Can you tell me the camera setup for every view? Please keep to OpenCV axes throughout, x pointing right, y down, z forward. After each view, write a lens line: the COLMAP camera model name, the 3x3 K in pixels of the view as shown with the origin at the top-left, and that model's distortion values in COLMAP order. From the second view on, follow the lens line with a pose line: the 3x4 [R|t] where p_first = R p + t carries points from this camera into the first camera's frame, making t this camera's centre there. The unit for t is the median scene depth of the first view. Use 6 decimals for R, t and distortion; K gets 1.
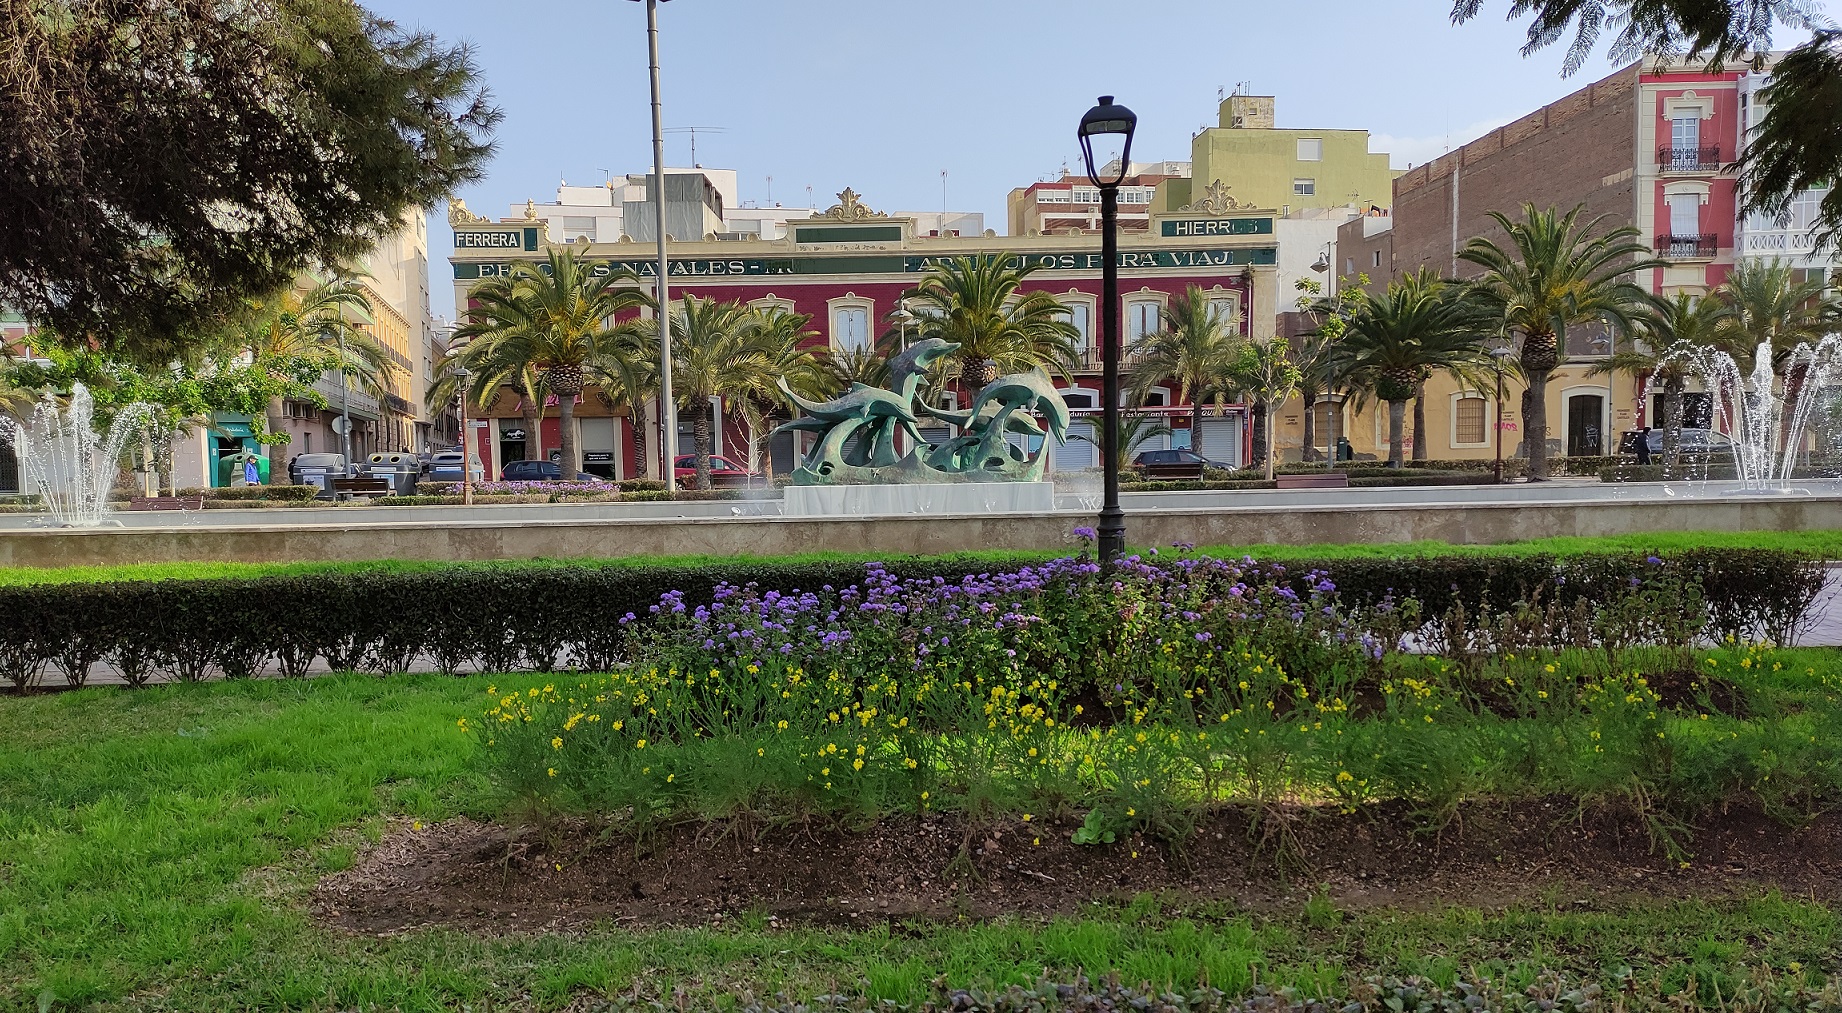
lens RADIAL K [[1288.2, 0, 922.7], [0, 1288.2, 508.4], [0, 0, 1]] dist [-0.003353, -0.000043]
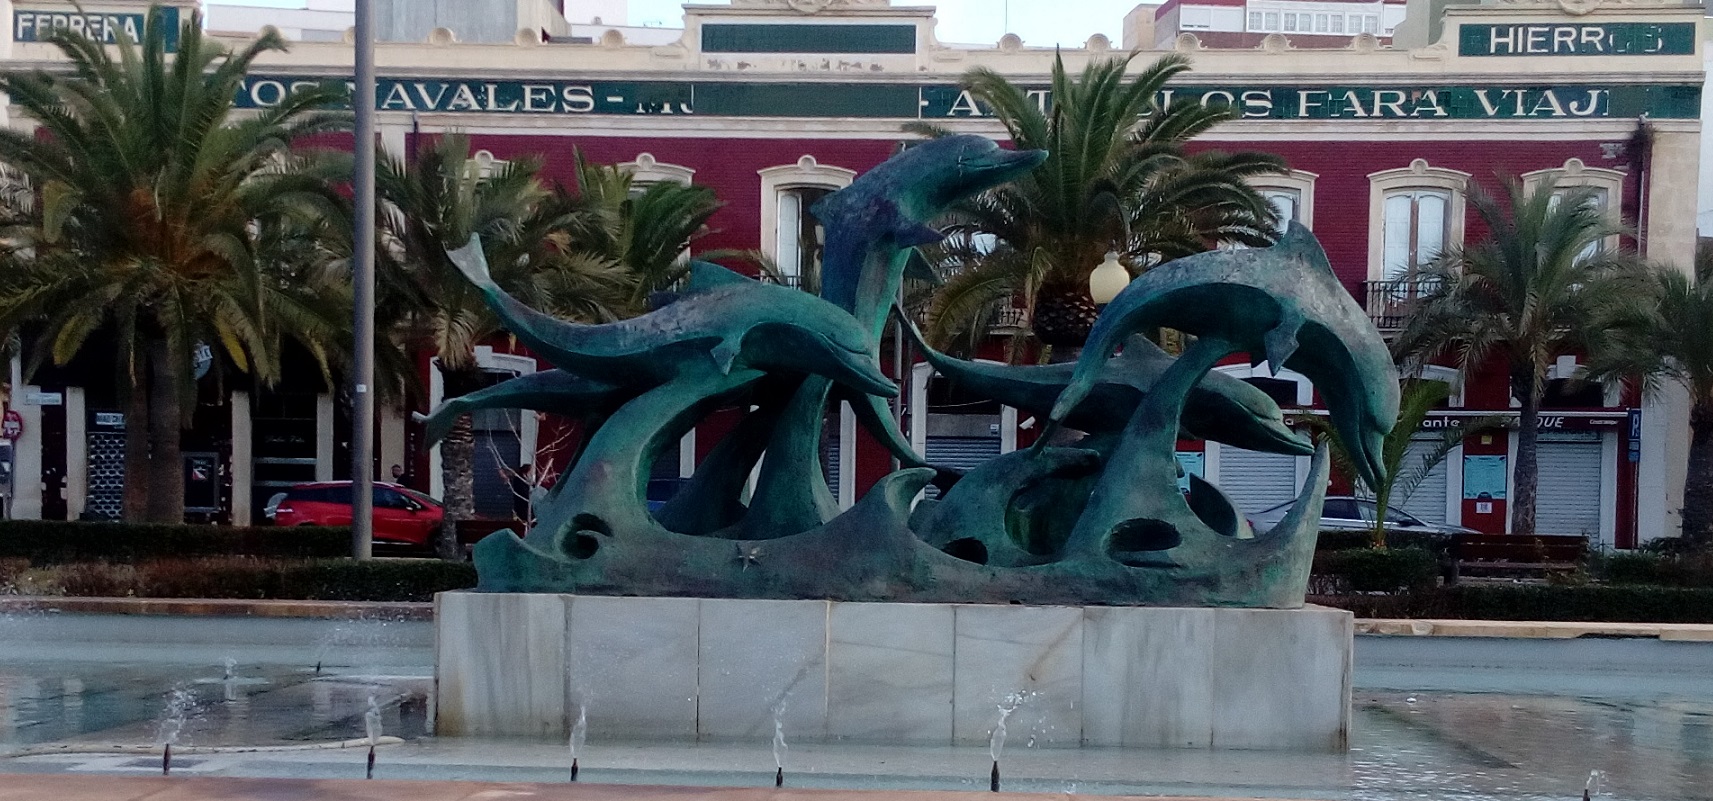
lens RADIAL K [[1805.1, 0, 854.1], [0, 1805.1, 401.1], [0, 0, 1]] dist [0.049312, 0.000000]
pose [[0.997539, 0.031760, -0.062504, 0.007366], [-0.037111, 0.995569, -0.086396, -0.016169], [0.059483, 0.088503, 0.994298, 0.329379]]
